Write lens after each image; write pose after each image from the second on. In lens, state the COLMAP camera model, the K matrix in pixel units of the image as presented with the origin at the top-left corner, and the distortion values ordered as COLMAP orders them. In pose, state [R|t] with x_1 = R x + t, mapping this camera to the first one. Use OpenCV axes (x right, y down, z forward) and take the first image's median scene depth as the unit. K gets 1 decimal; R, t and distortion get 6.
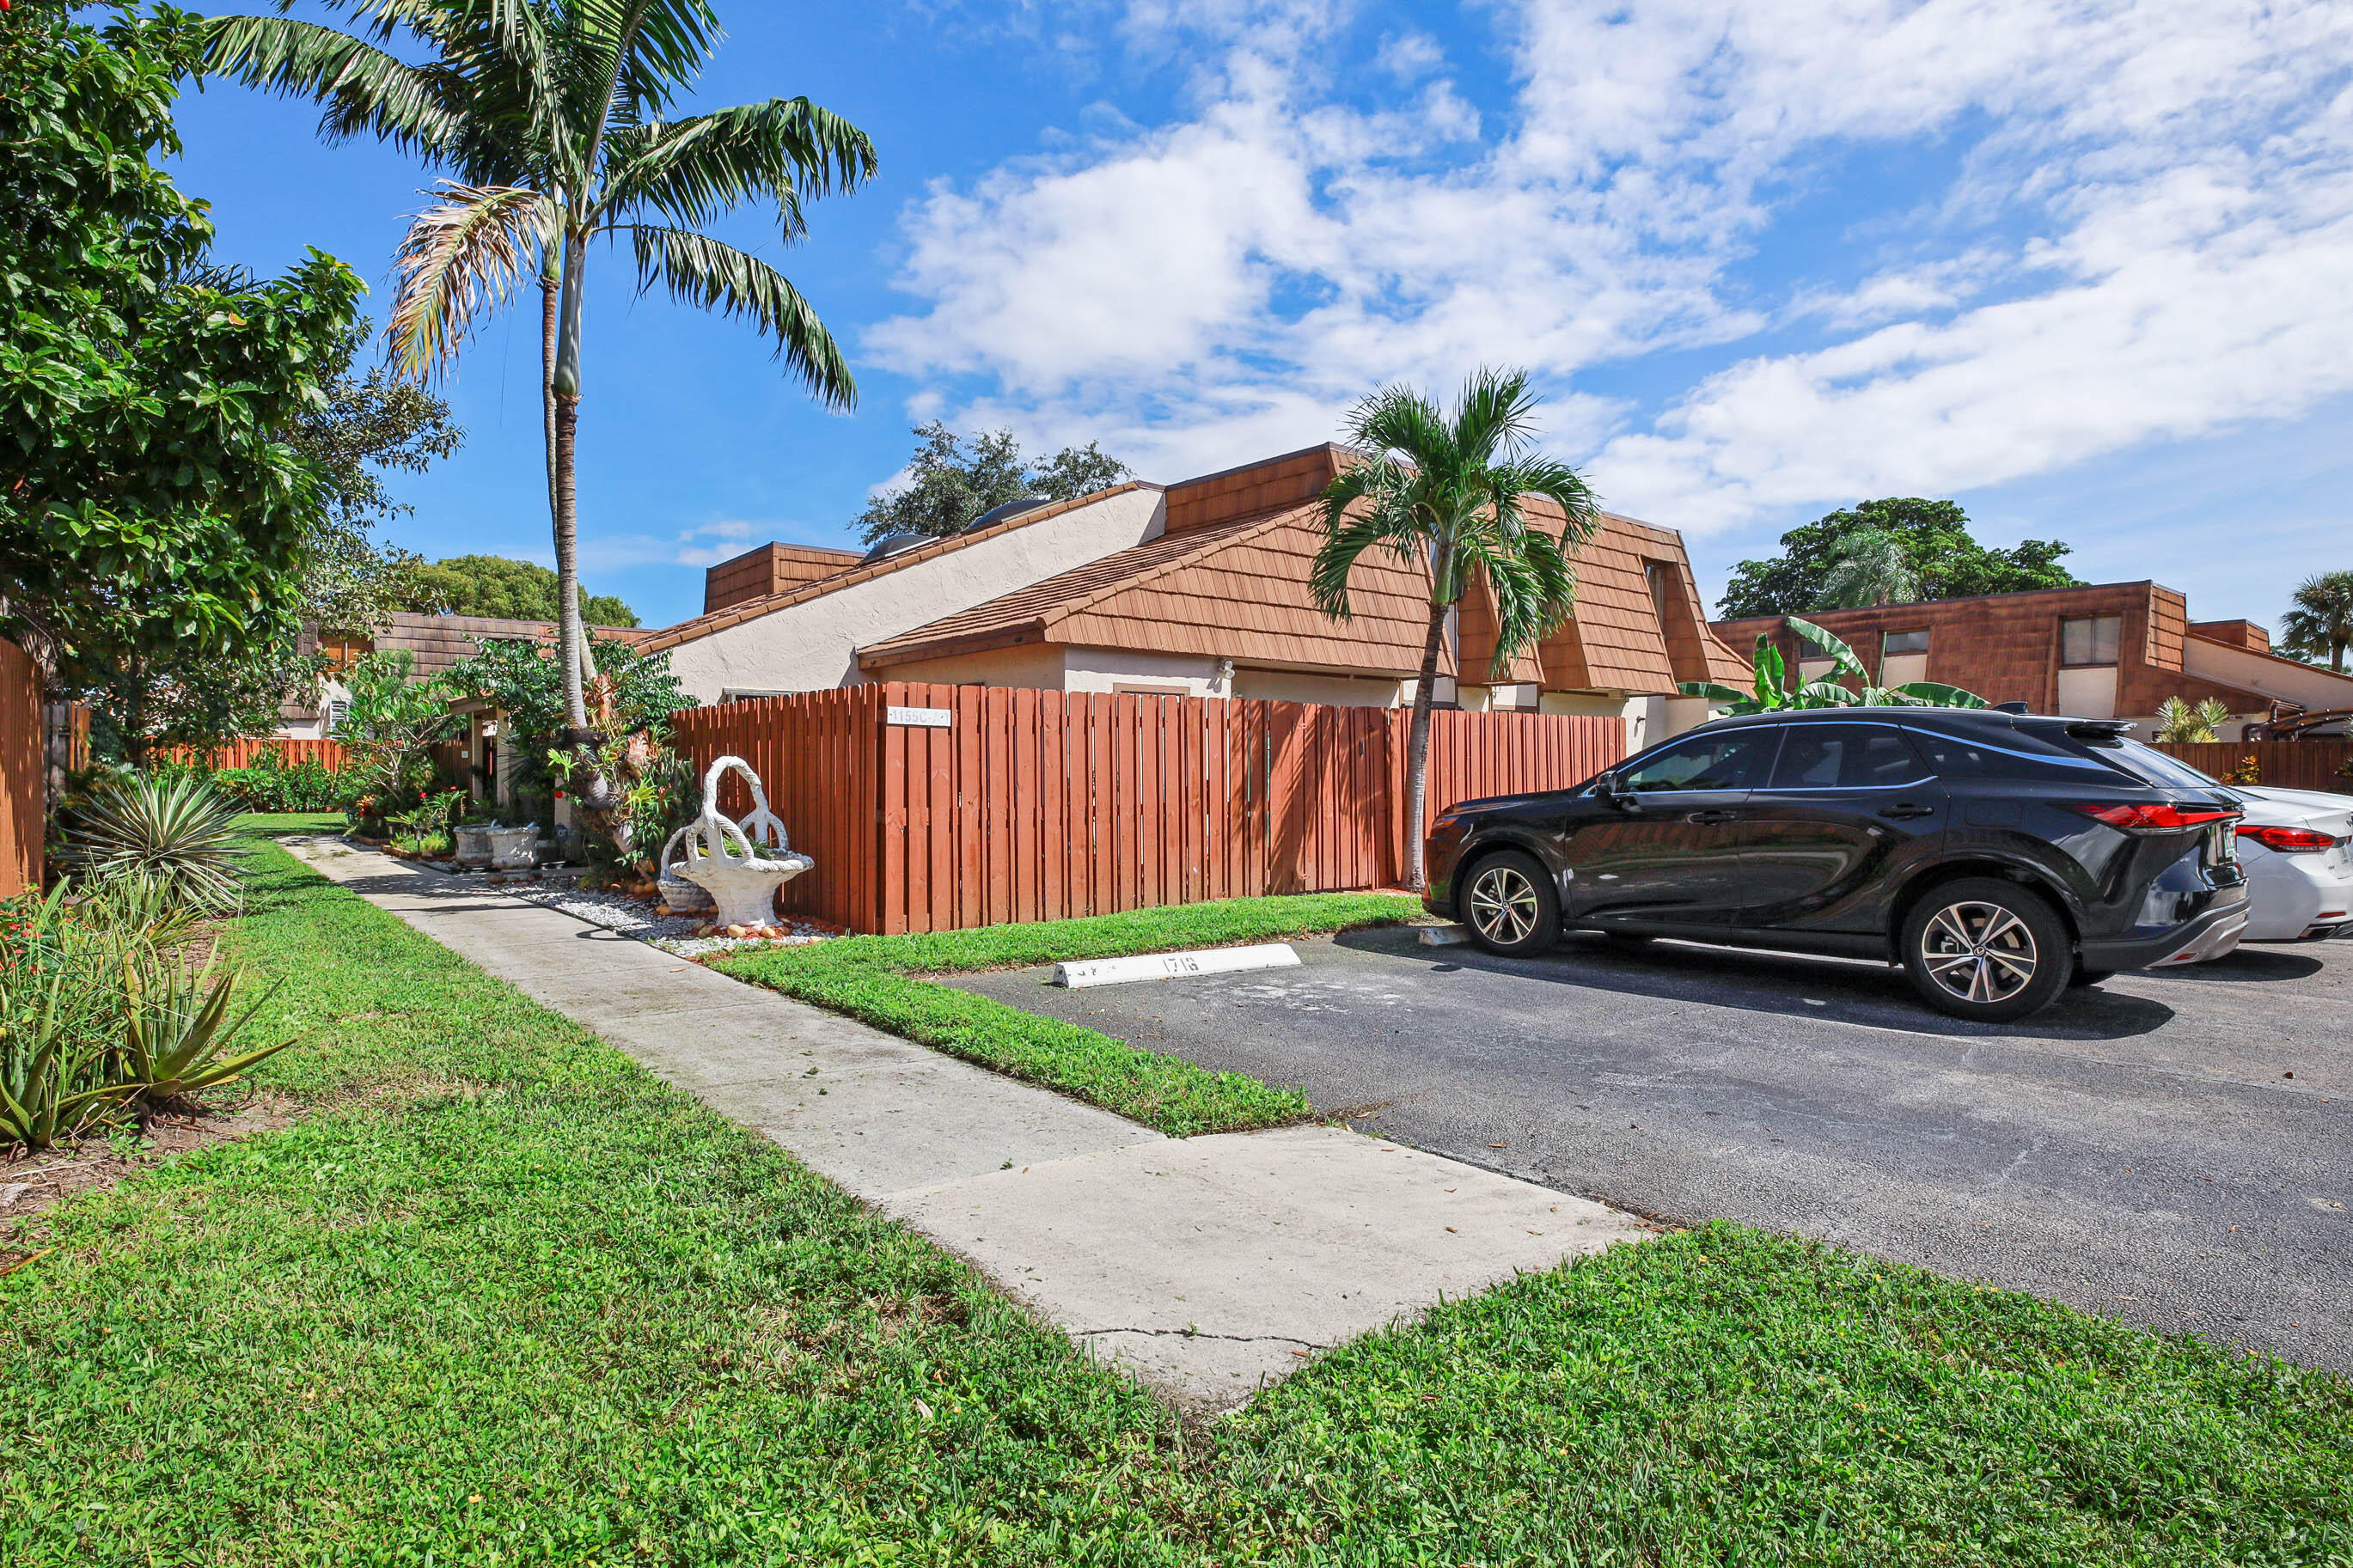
lens RADIAL K [[1221.5, 0, 1138.7], [0, 1221.5, 761.4], [0, 0, 1]] dist [-0.011164, -0.002119]
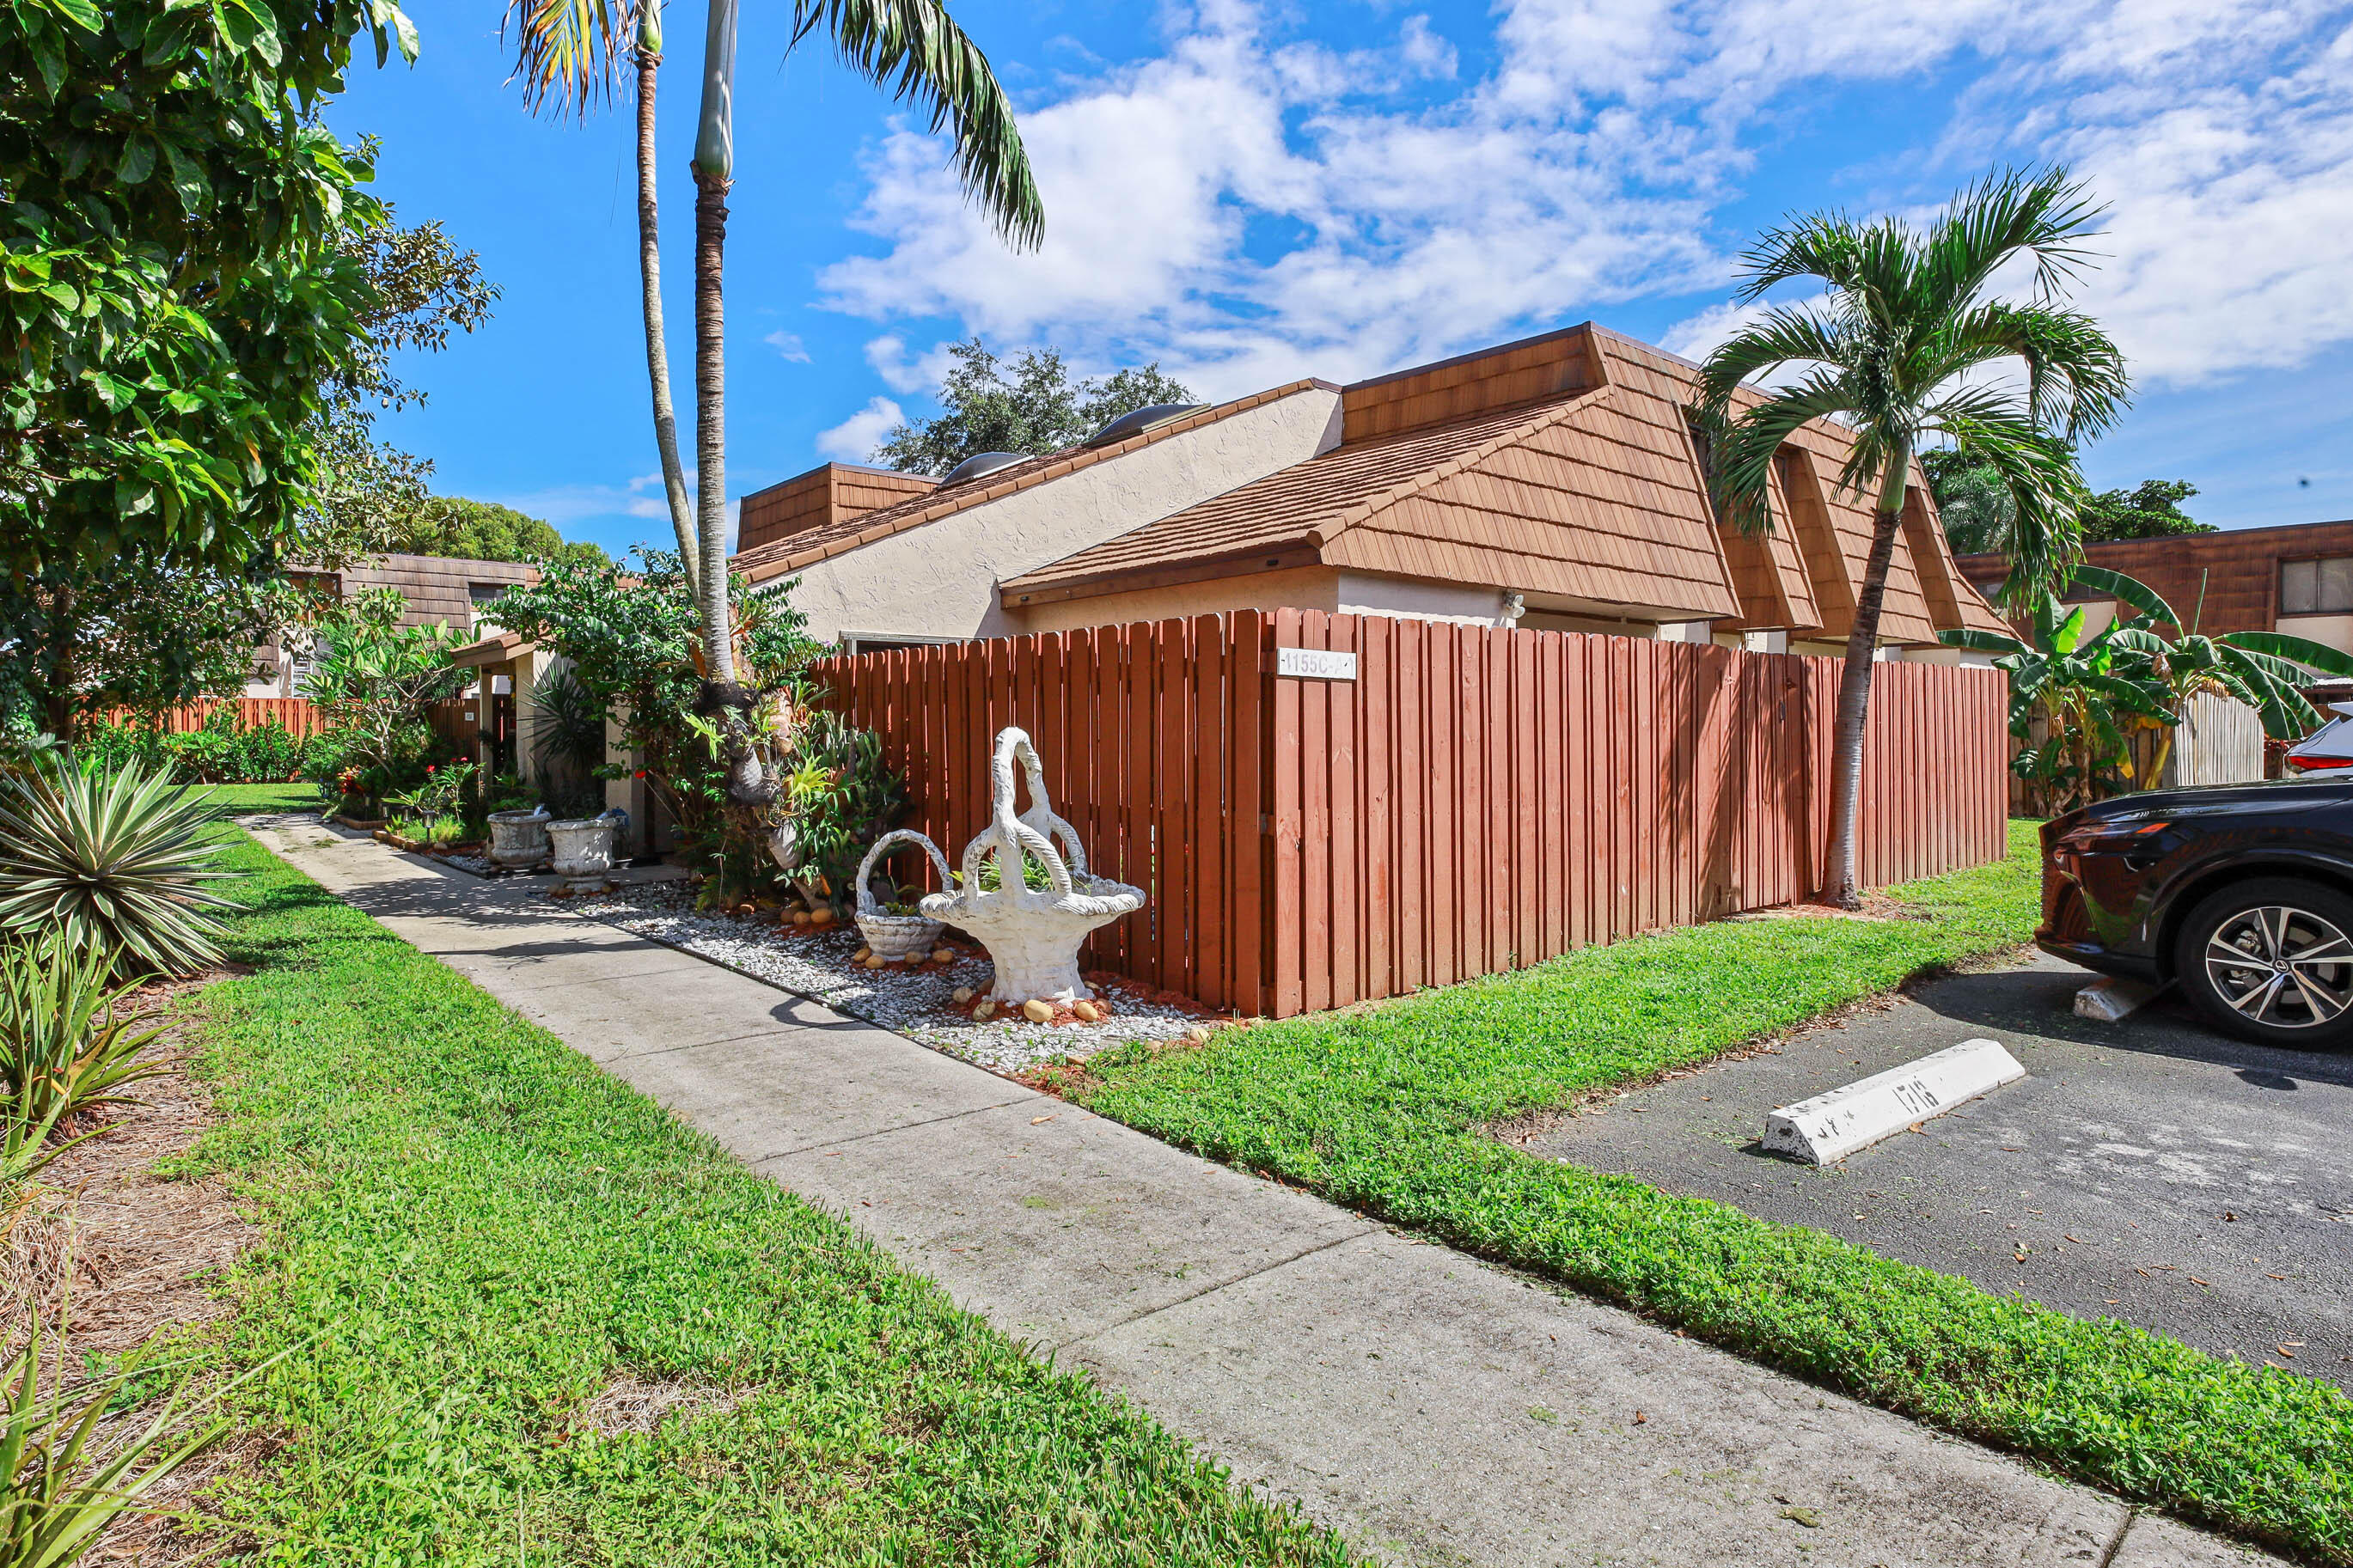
lens RADIAL K [[1242.9, 0, 1111.6], [0, 1242.9, 742.1], [0, 0, 1]] dist [-0.017633, 0.002026]
pose [[0.999926, -0.000472, 0.012120, -0.117195], [0.000247, 0.999828, 0.018553, -0.003408], [-0.012127, -0.018549, 0.999754, 0.145067]]
